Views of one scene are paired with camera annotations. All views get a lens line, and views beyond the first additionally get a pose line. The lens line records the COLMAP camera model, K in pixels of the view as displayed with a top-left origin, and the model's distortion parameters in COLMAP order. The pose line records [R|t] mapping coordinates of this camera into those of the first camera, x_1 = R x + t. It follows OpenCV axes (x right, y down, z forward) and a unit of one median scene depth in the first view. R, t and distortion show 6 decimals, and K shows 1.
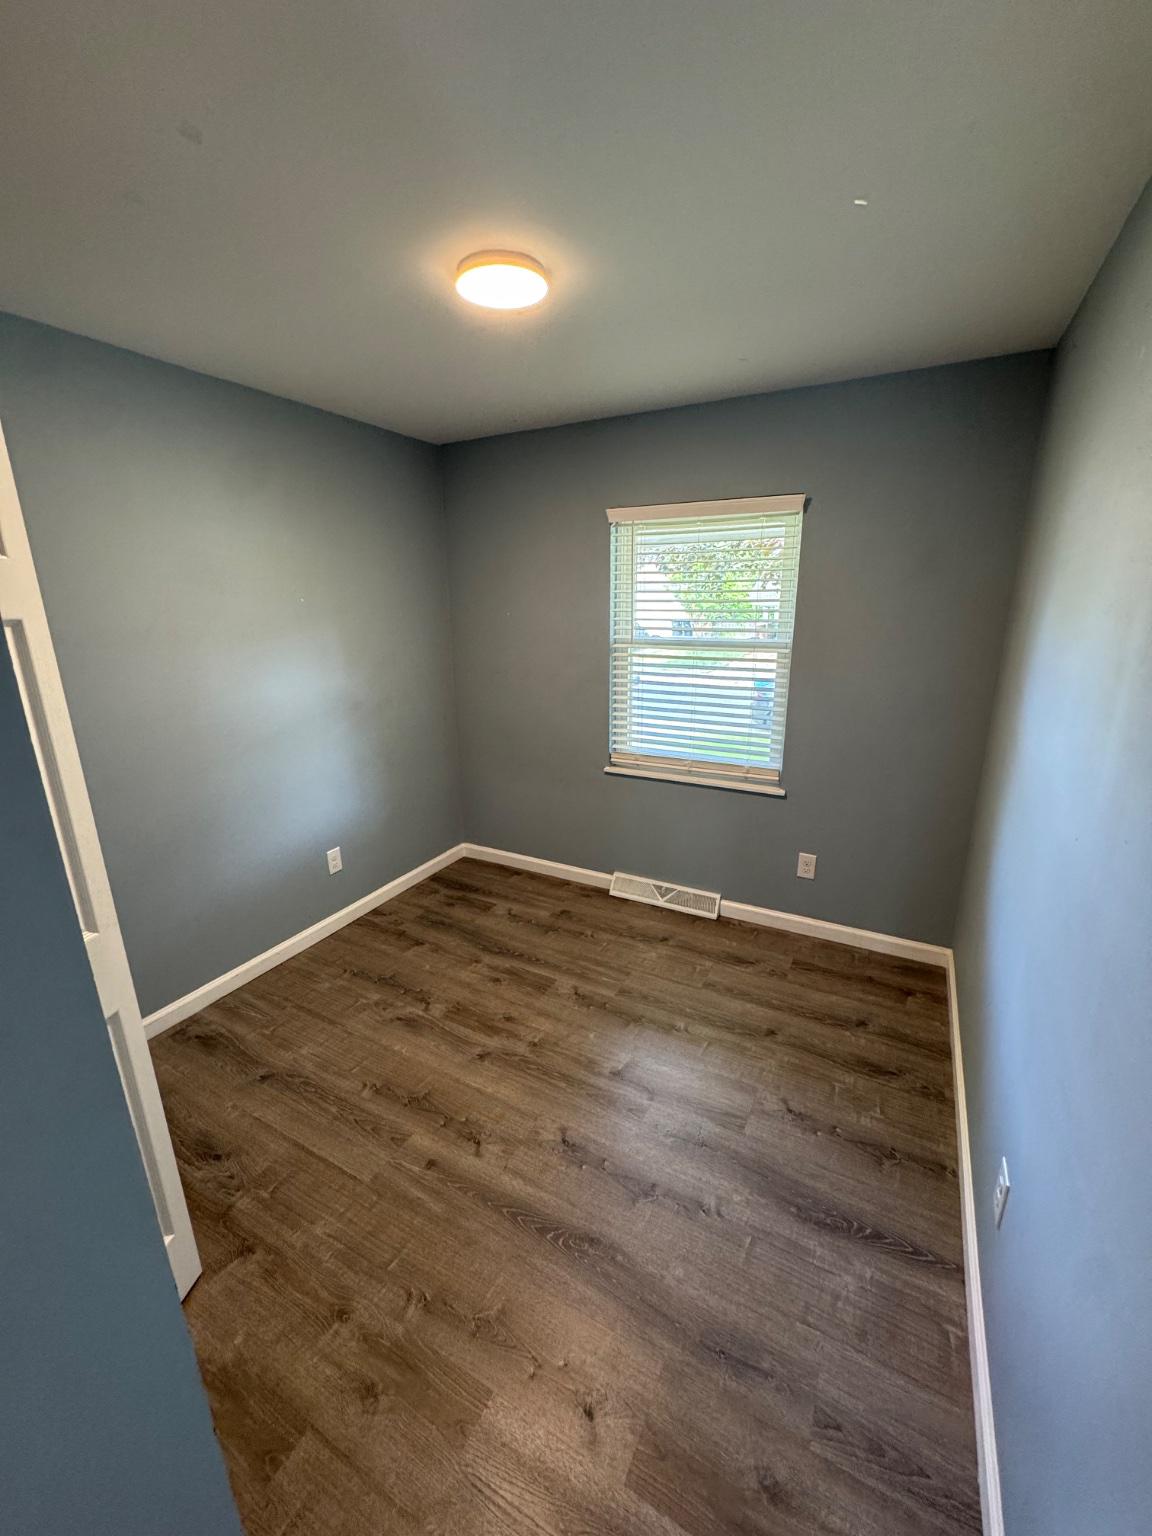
lens RADIAL K [[611.4, 0, 576.6], [0, 611.4, 760.6], [0, 0, 1]] dist [-0.004321, 0.000436]
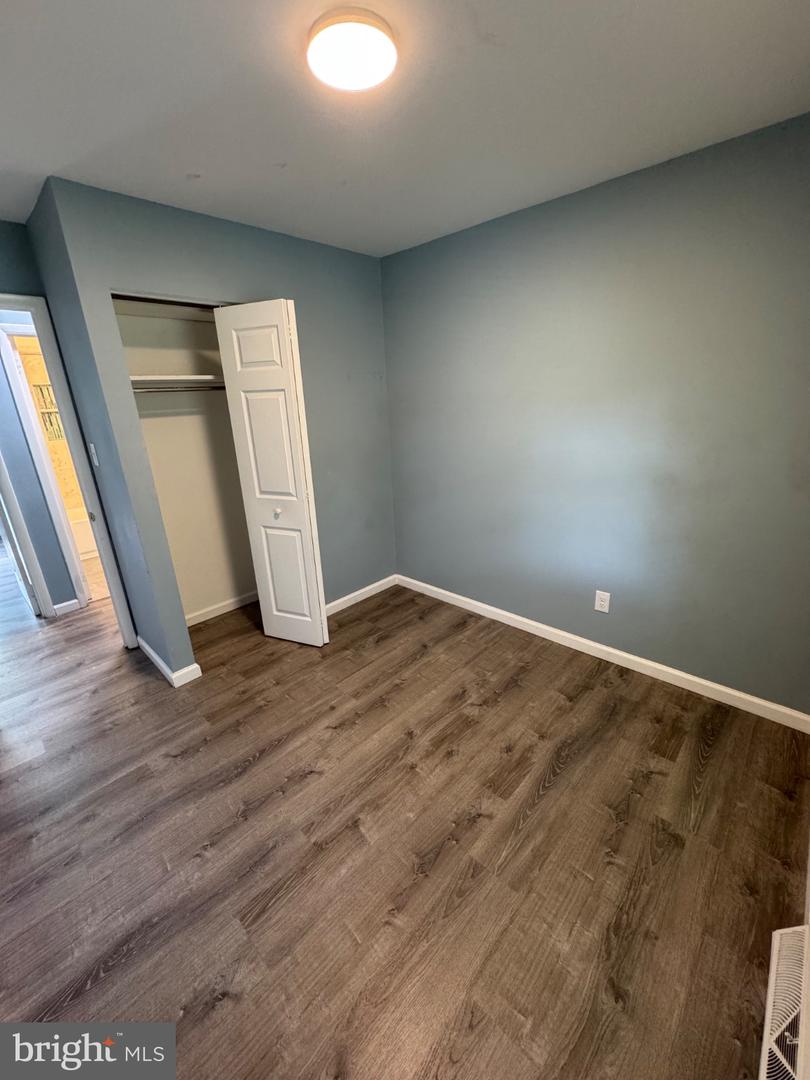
lens RADIAL K [[429.9, 0, 409.1], [0, 429.9, 536.8], [0, 0, 1]] dist [-0.004321, 0.000436]
pose [[-0.254894, 0.324327, -0.910956, 0.464838], [-0.210239, 0.900950, 0.379591, -0.209290], [0.943837, 0.288274, -0.161460, 0.867251]]
